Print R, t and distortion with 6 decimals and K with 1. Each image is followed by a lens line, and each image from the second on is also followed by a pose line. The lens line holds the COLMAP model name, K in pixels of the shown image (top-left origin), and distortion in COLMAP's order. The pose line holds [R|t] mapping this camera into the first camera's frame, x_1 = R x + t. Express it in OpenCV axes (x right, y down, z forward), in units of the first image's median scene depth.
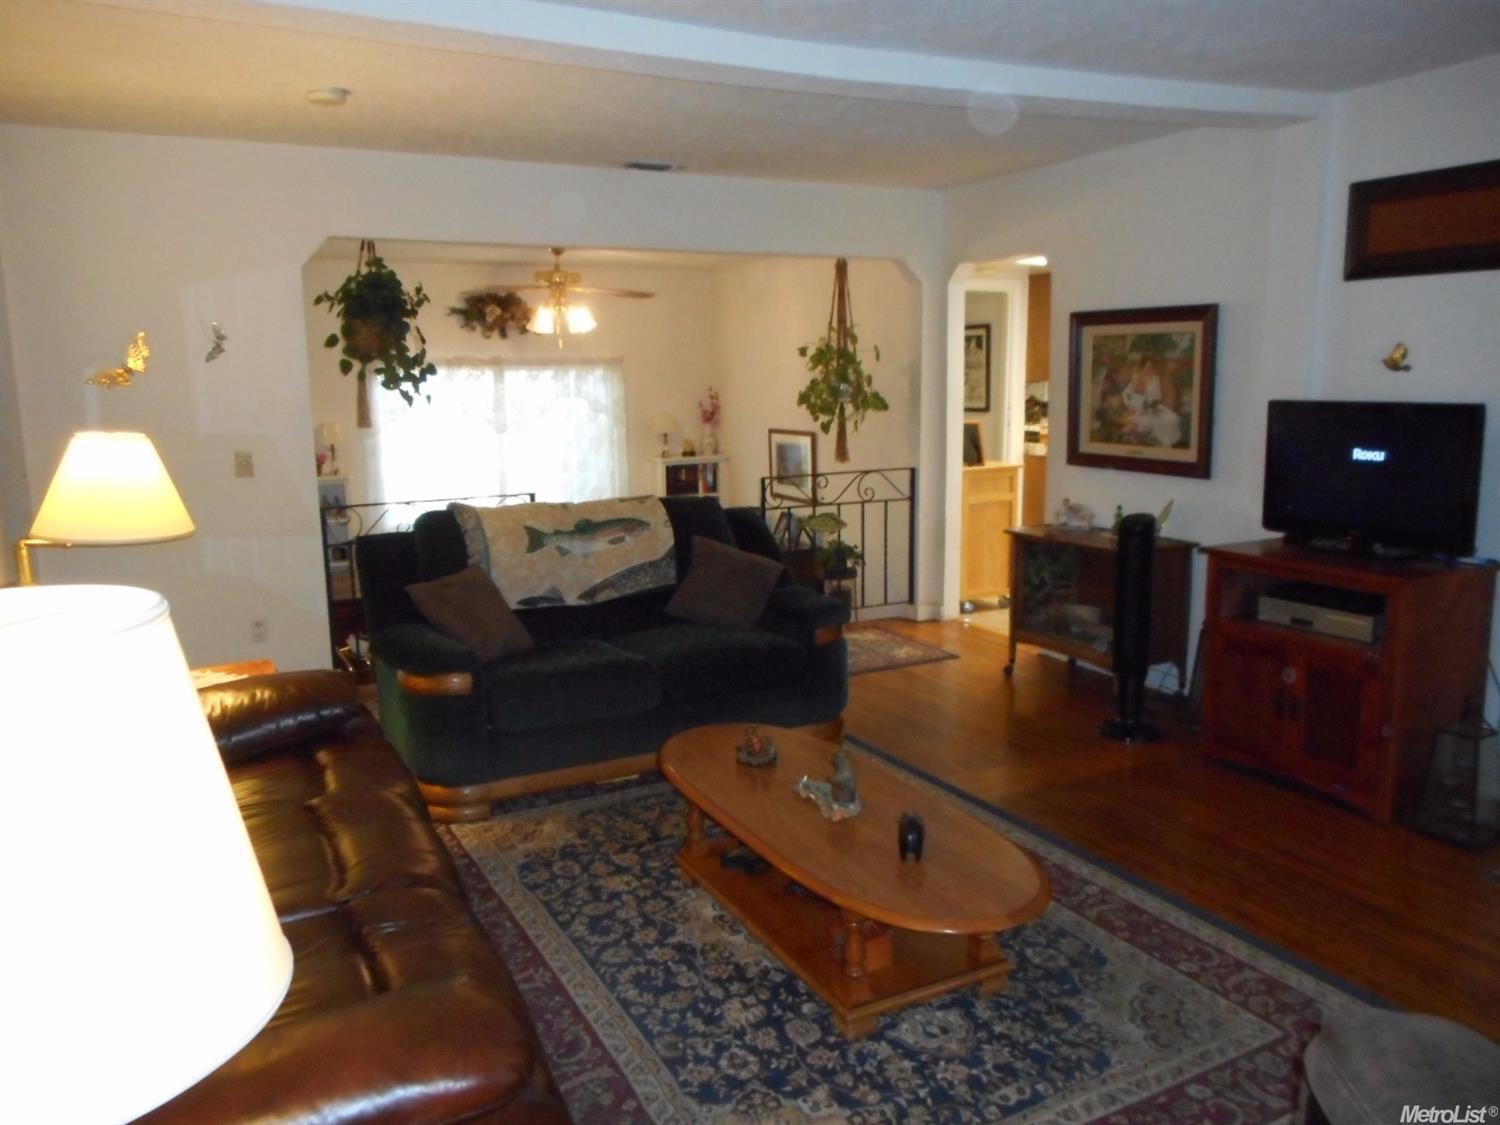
lens RADIAL K [[1116.4, 0, 747.8], [0, 1116.4, 563.1], [0, 0, 1]] dist [-0.014008, 0.014966]
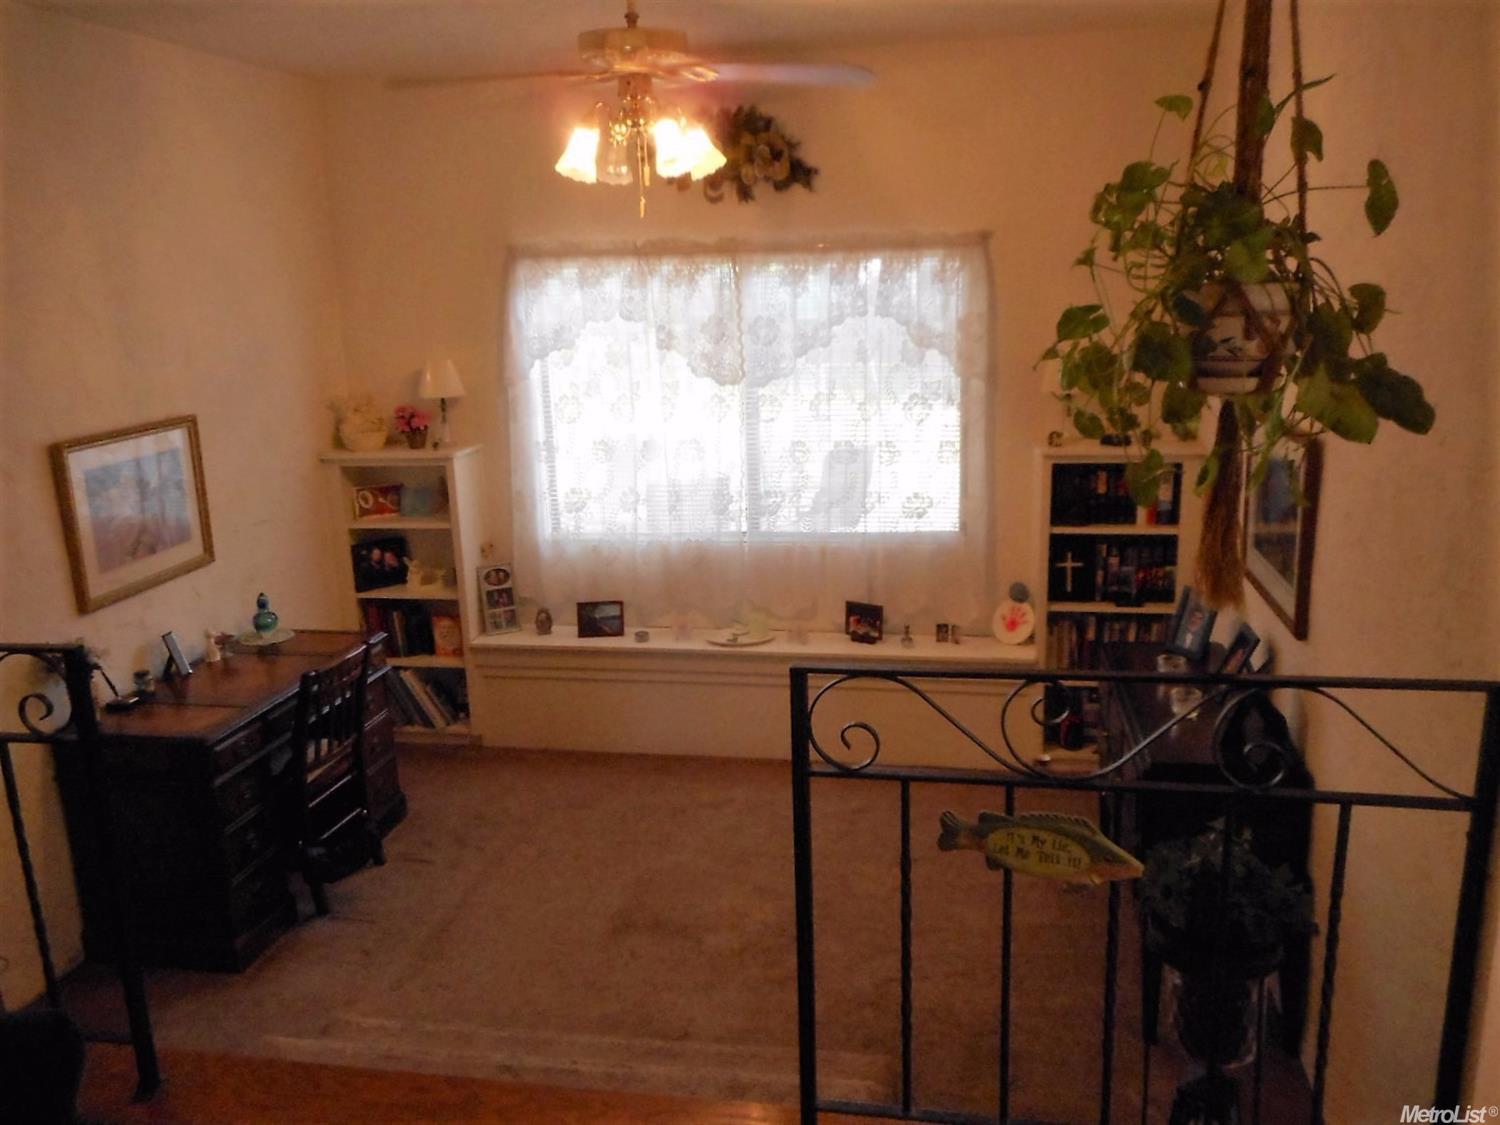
lens RADIAL K [[1116.4, 0, 749.6], [0, 1116.4, 556.8], [0, 0, 1]] dist [-0.014008, 0.014966]
pose [[0.772071, 0.151616, -0.617186, 0.127601], [-0.087560, 0.987242, 0.132989, -0.102261], [0.629476, -0.048636, 0.775497, 0.563319]]
